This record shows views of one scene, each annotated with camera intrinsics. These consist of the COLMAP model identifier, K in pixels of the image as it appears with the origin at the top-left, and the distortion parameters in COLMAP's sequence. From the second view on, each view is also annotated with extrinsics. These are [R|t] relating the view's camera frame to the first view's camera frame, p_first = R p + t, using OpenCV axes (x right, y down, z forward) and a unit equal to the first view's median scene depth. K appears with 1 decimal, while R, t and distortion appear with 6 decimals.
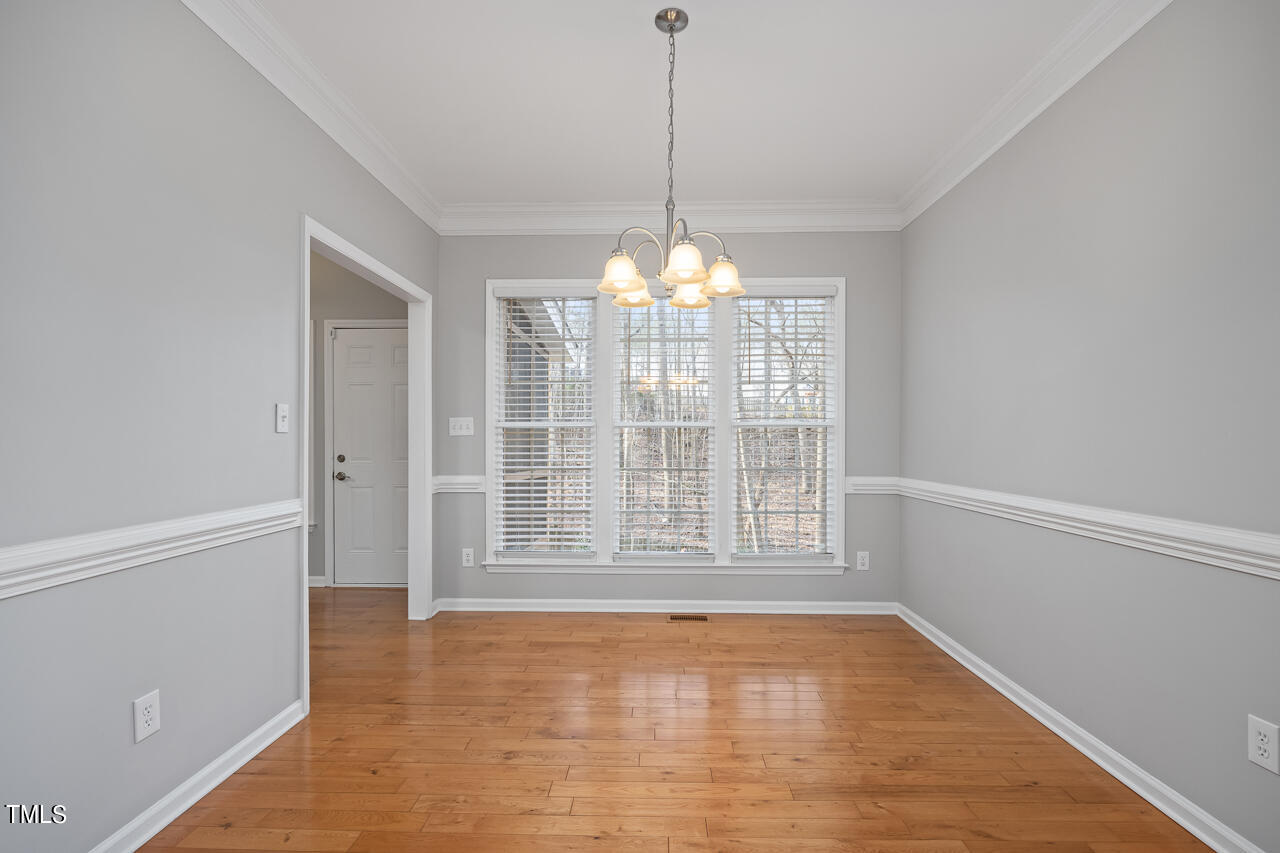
lens RADIAL K [[558.0, 0, 637.7], [0, 558.0, 436.7], [0, 0, 1]] dist [0.005442, -0.000107]
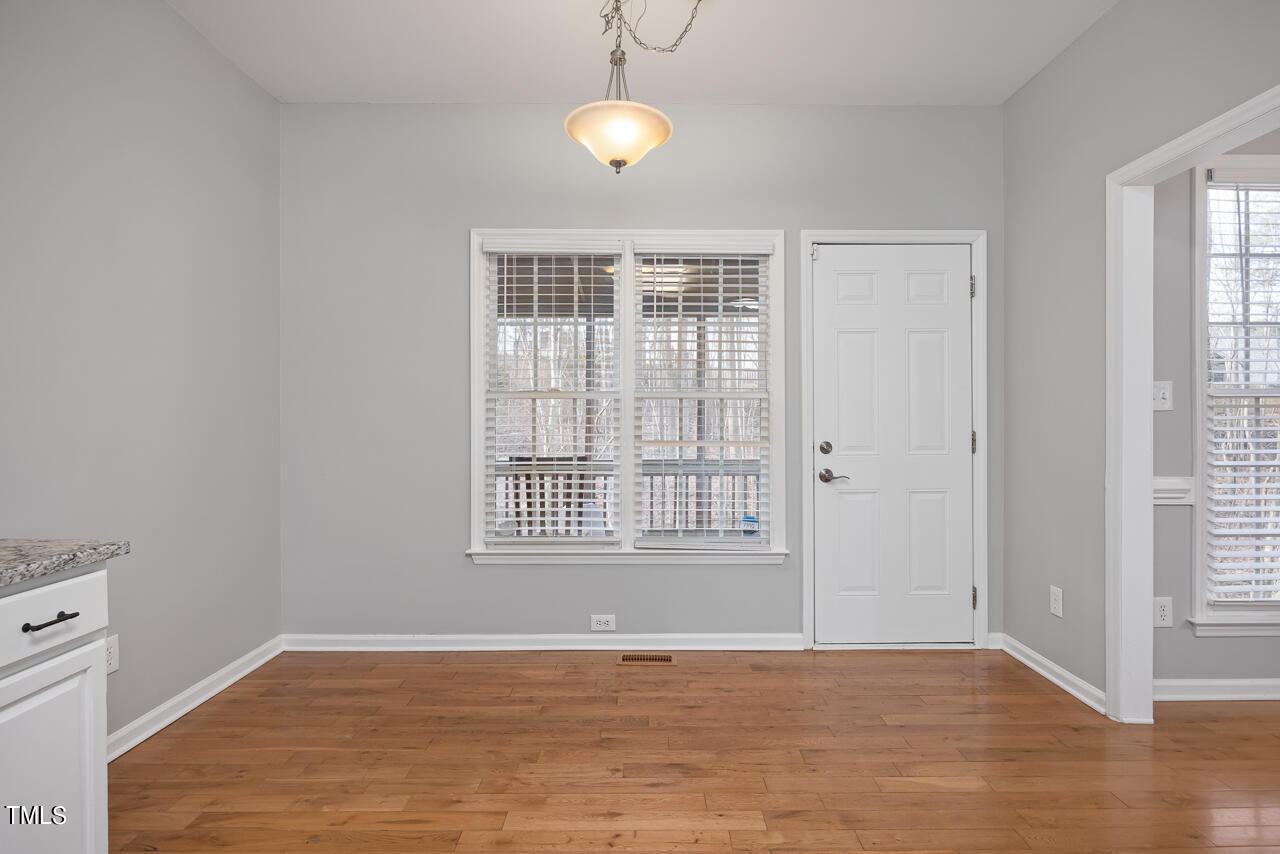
lens RADIAL K [[654.5, 0, 639.3], [0, 654.5, 422.5], [0, 0, 1]] dist [-0.004055, -0.000244]
pose [[0.998754, 0.003337, 0.049790, -0.780218], [-0.003446, 0.999992, 0.002105, 0.009087], [-0.049782, -0.002274, 0.998757, 0.264754]]
